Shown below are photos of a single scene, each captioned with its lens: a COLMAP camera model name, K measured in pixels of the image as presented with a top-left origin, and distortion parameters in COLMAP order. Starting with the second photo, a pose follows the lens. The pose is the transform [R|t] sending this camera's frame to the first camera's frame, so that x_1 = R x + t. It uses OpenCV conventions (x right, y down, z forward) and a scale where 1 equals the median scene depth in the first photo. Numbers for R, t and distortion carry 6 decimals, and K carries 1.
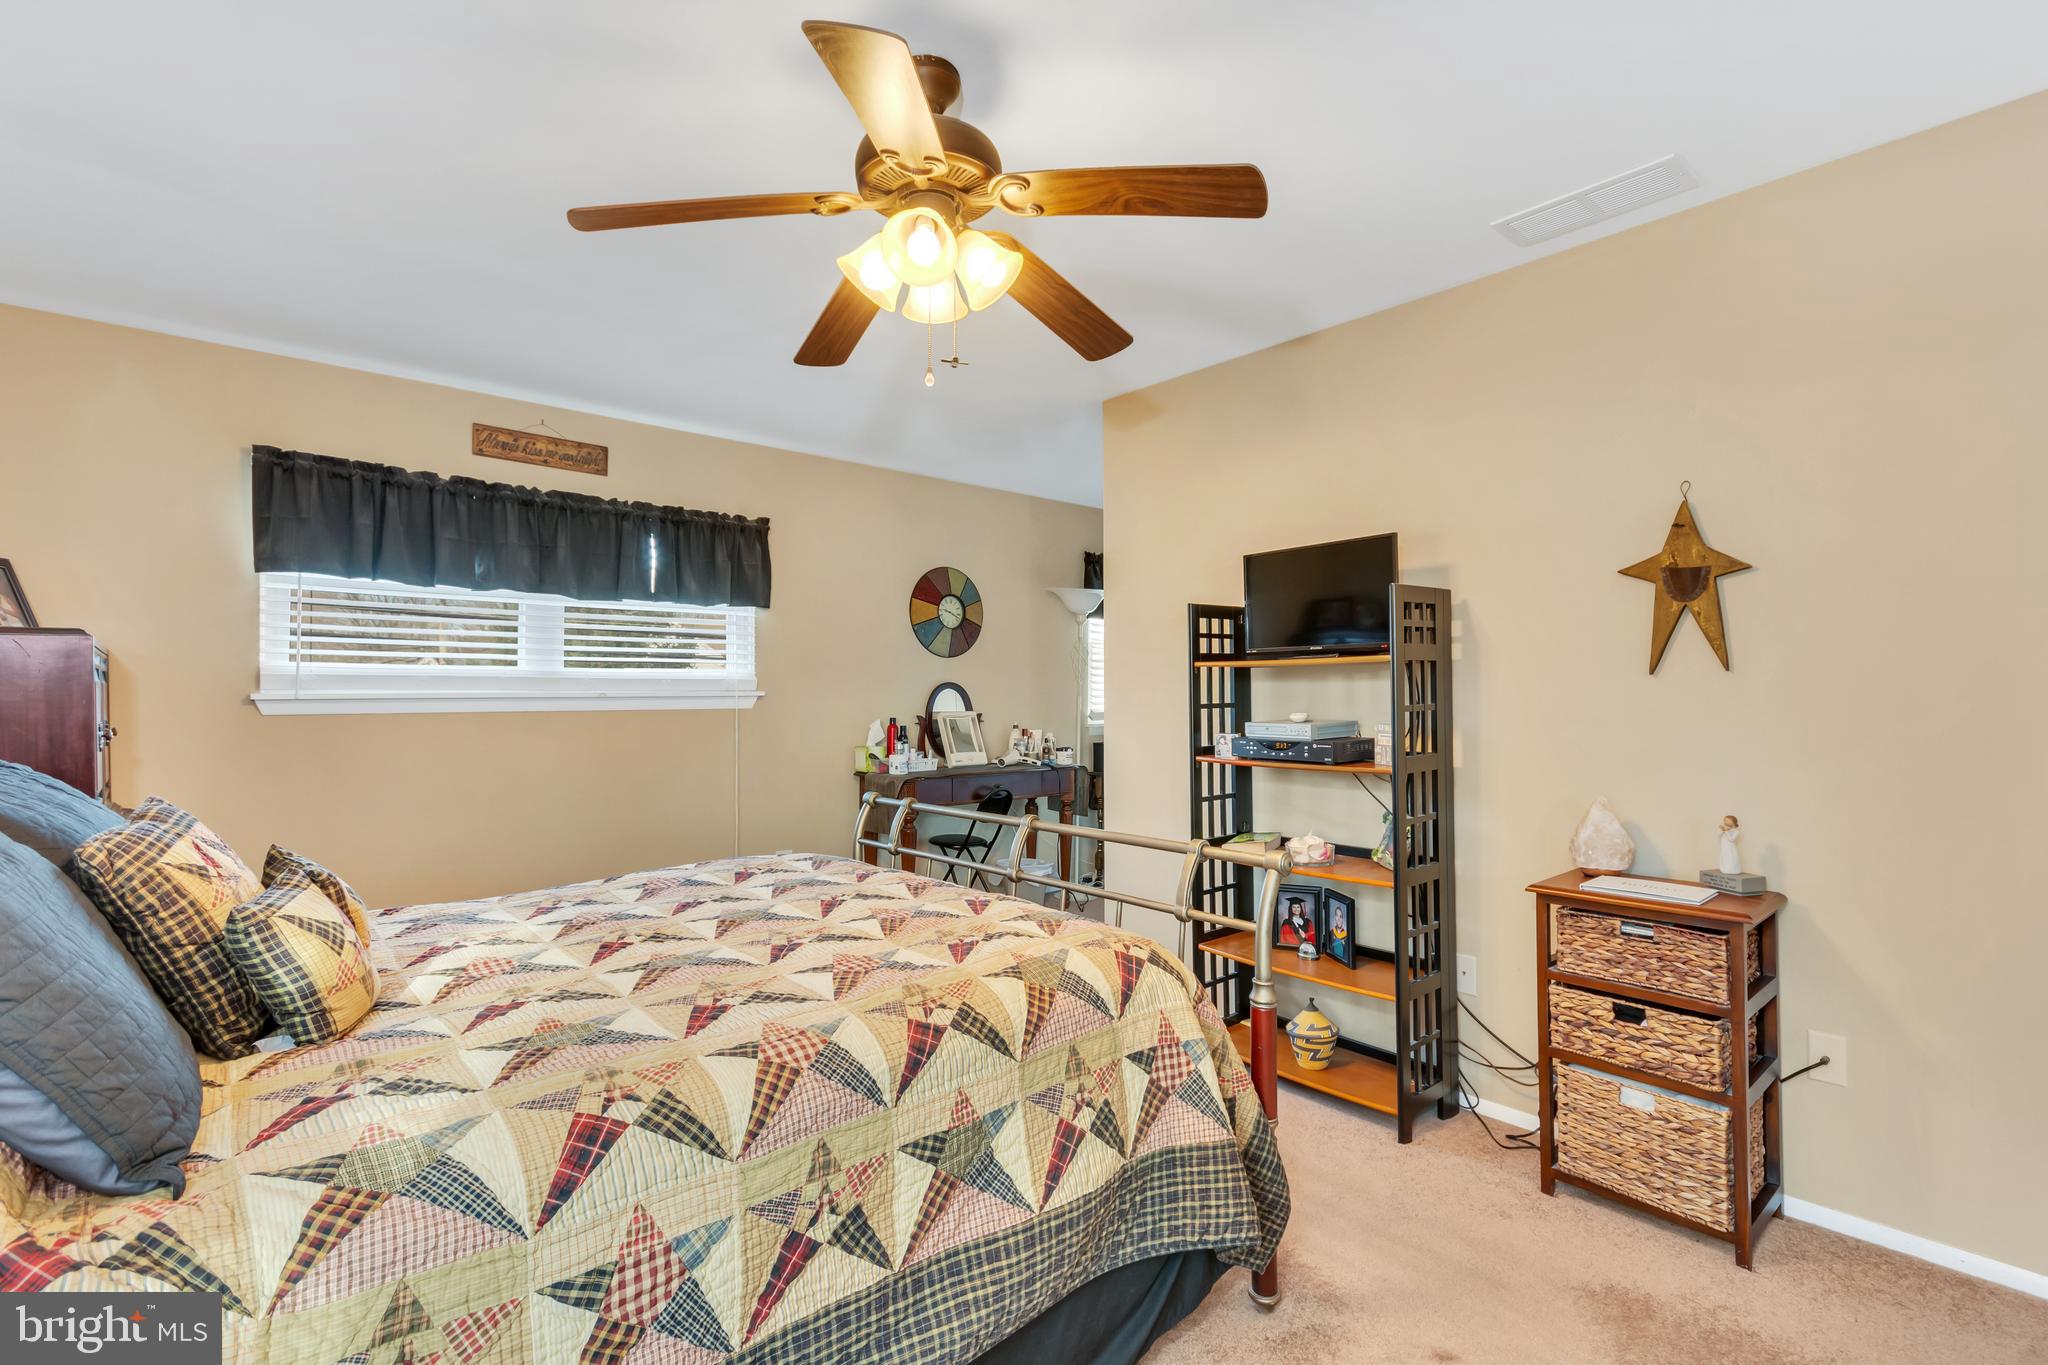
lens RADIAL K [[934.5, 0, 1030.7], [0, 934.5, 697.6], [0, 0, 1]] dist [0.007217, -0.000085]
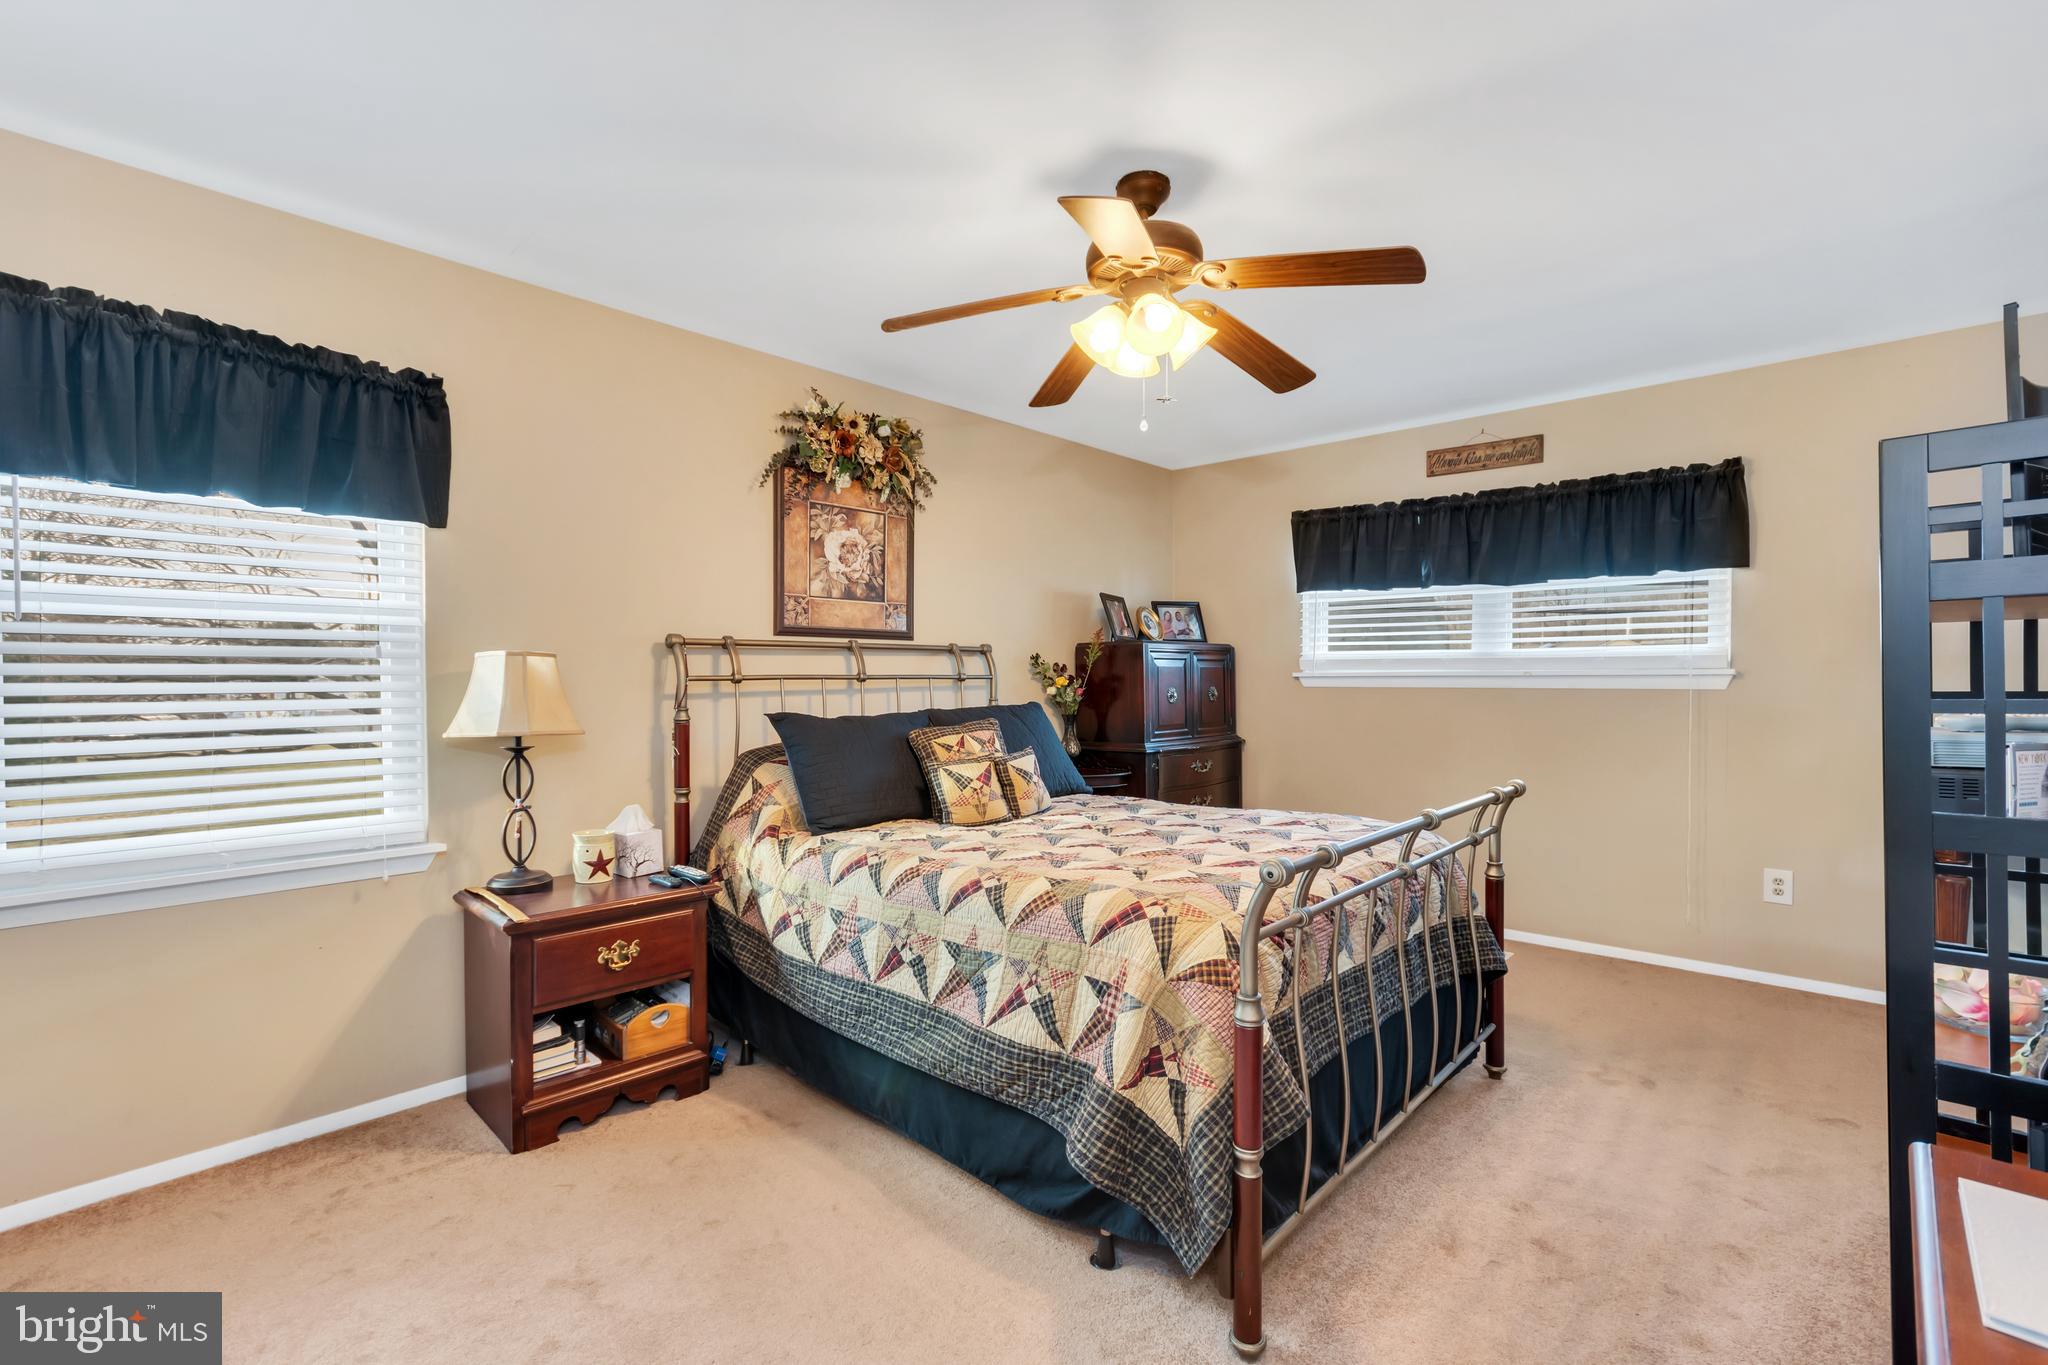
lens RADIAL K [[934.5, 0, 1030.7], [0, 934.5, 697.6], [0, 0, 1]] dist [0.007217, -0.000085]
pose [[0.094882, 0.026264, -0.995142, 0.680692], [-0.002208, 0.999655, 0.026173, -0.003213], [0.995486, -0.000286, 0.094908, 0.433252]]
